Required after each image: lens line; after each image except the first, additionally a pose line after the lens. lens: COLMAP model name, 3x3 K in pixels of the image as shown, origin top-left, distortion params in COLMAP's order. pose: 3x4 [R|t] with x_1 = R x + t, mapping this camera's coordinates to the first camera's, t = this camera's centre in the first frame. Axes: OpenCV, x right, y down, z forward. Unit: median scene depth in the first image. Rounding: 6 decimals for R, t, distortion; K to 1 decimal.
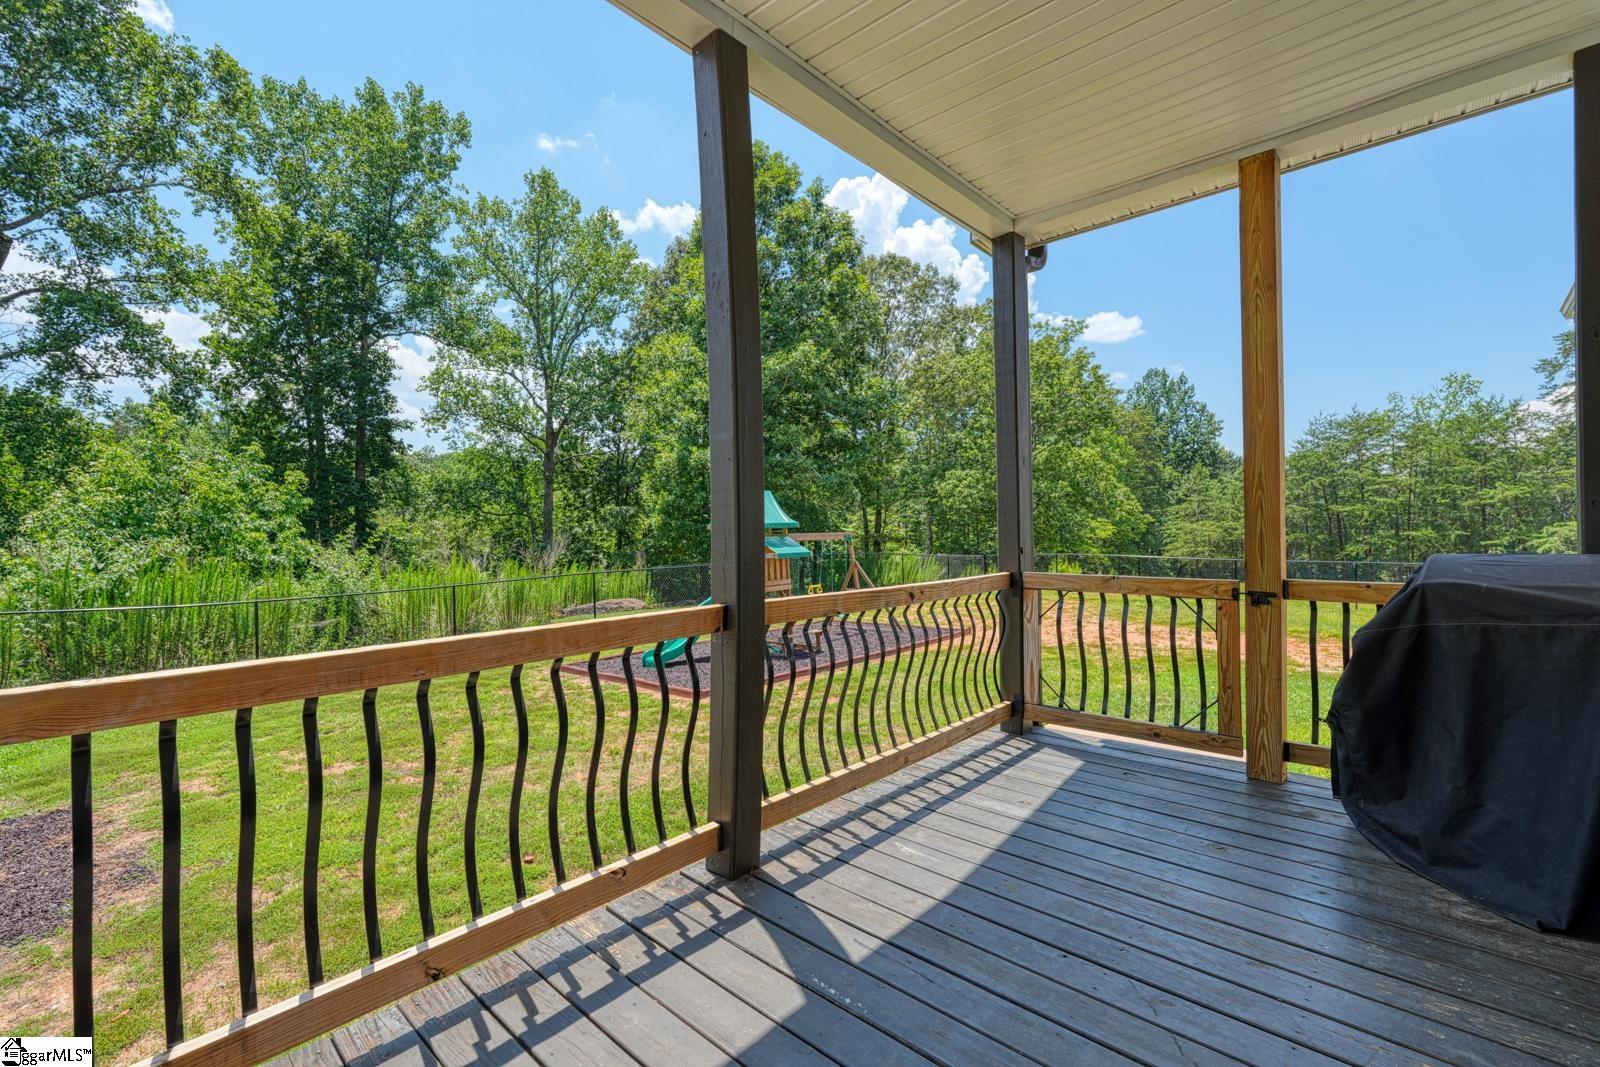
lens RADIAL K [[698.0, 0, 808.1], [0, 698.0, 533.4], [0, 0, 1]] dist [0.009373, 0.000020]
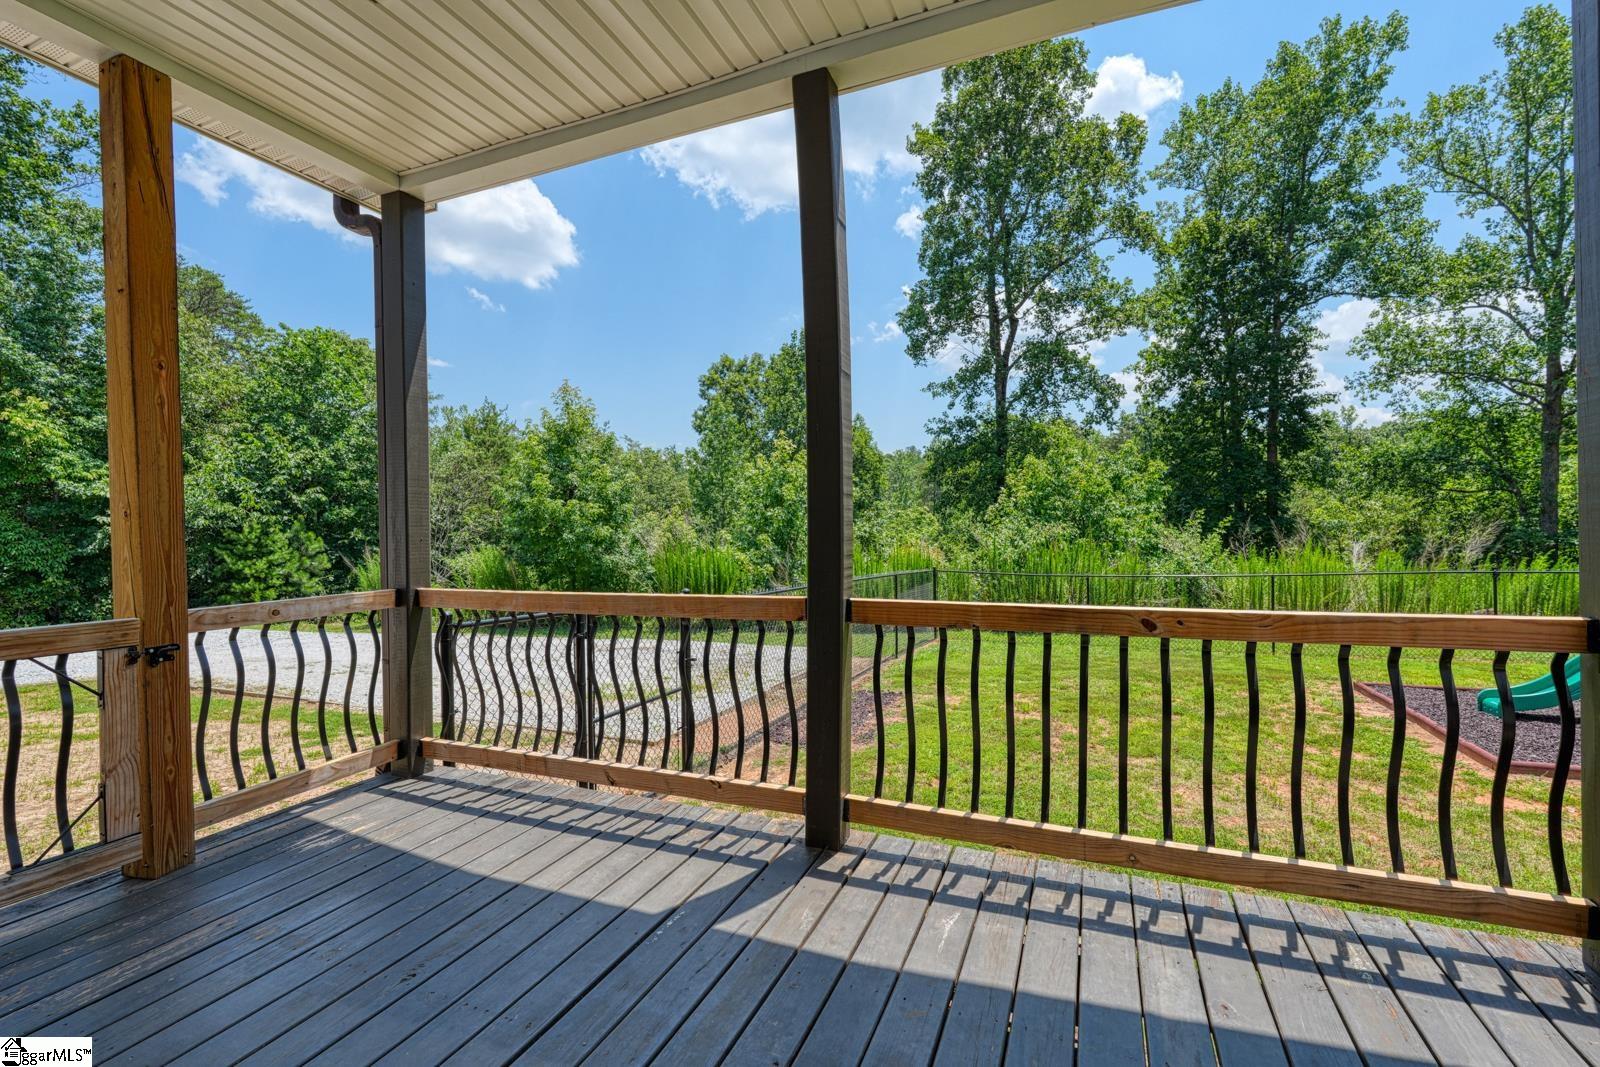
lens RADIAL K [[701.3, 0, 804.0], [0, 701.3, 537.7], [0, 0, 1]] dist [0.001526, 0.000085]
pose [[0.337927, 0.022676, -0.940899, 0.101790], [0.006928, 0.999623, 0.026579, -0.002444], [0.941147, -0.015500, 0.337642, 0.068854]]
